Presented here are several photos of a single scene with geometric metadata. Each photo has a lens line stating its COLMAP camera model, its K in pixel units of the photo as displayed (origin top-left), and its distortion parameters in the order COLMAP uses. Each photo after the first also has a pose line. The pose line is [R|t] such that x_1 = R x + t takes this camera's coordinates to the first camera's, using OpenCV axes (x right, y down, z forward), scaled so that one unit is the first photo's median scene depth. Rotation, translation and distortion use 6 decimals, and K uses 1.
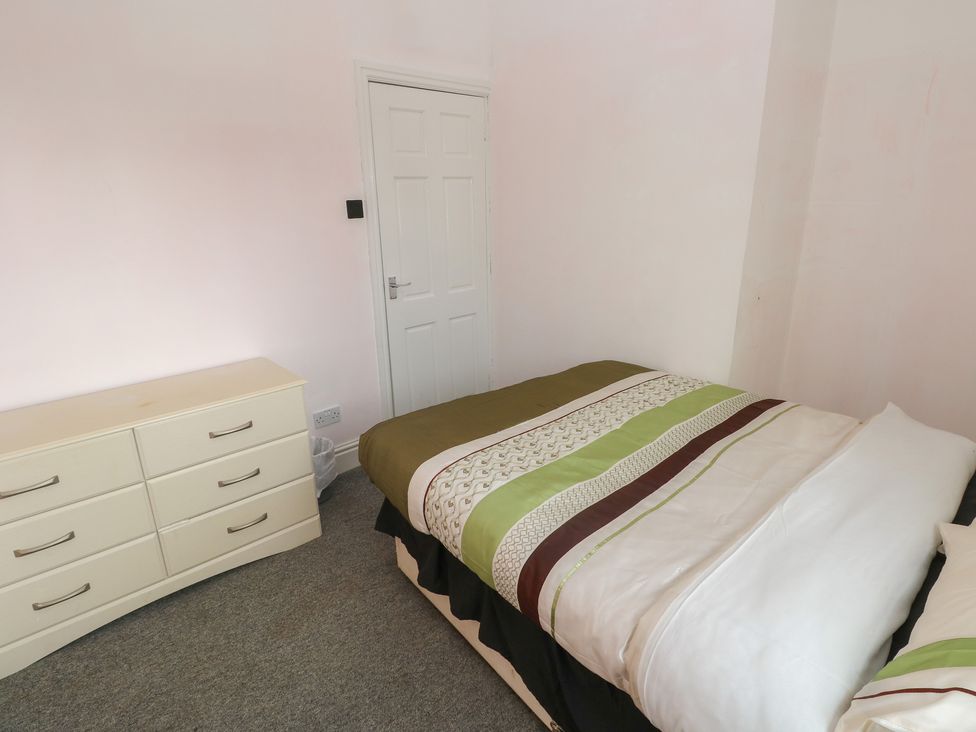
lens RADIAL K [[535.0, 0, 481.9], [0, 535.0, 357.2], [0, 0, 1]] dist [0.003739, -0.015733]
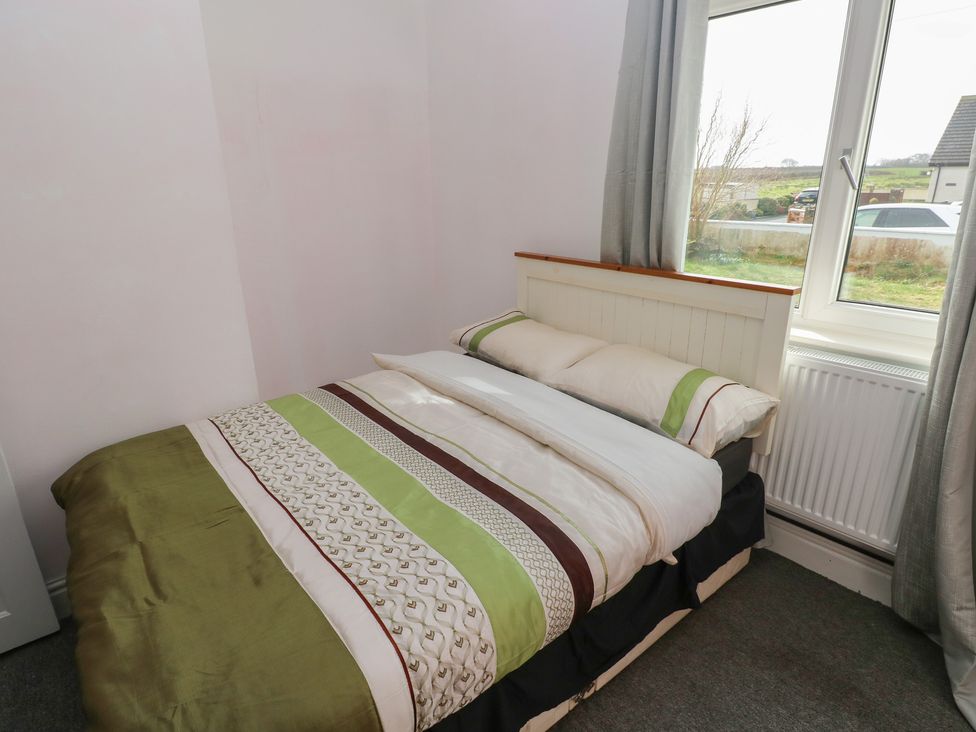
lens RADIAL K [[535.0, 0, 481.9], [0, 535.0, 357.2], [0, 0, 1]] dist [0.003739, -0.015733]
pose [[-0.011067, -0.291109, 0.956626, -0.505791], [0.304389, 0.910301, 0.280533, -0.196804], [-0.952483, 0.294292, 0.078536, 0.688792]]
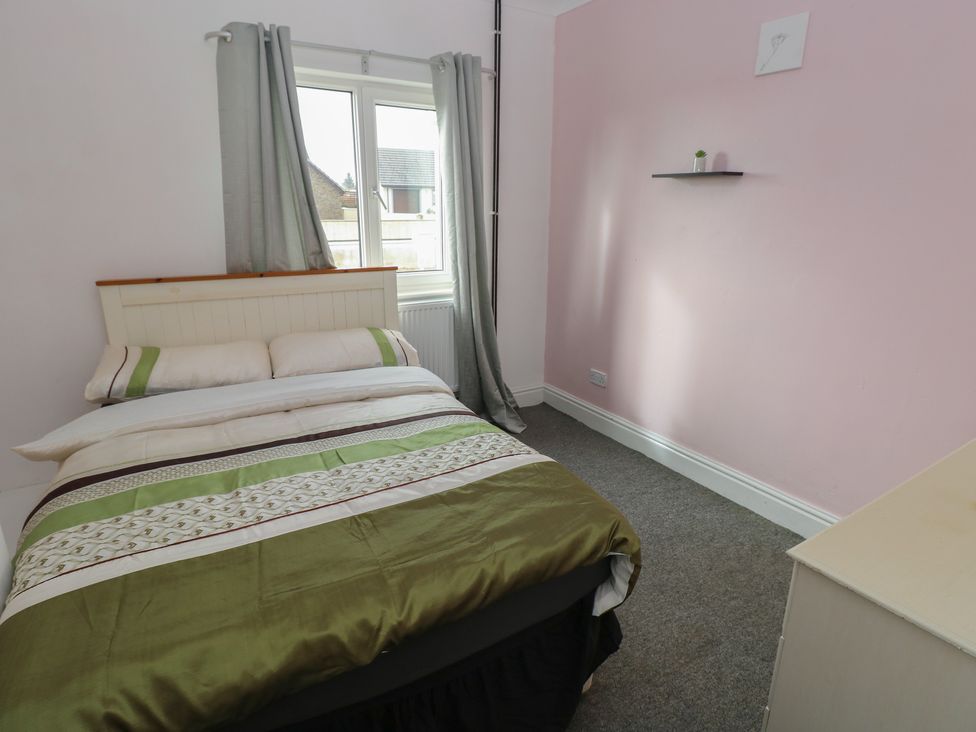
lens RADIAL K [[535.0, 0, 481.9], [0, 535.0, 357.2], [0, 0, 1]] dist [0.003739, -0.015733]
pose [[-0.982262, -0.040775, 0.183028, -0.151444], [0.066055, 0.838266, 0.541246, -0.495331], [-0.175495, 0.543735, -0.820703, 1.614702]]
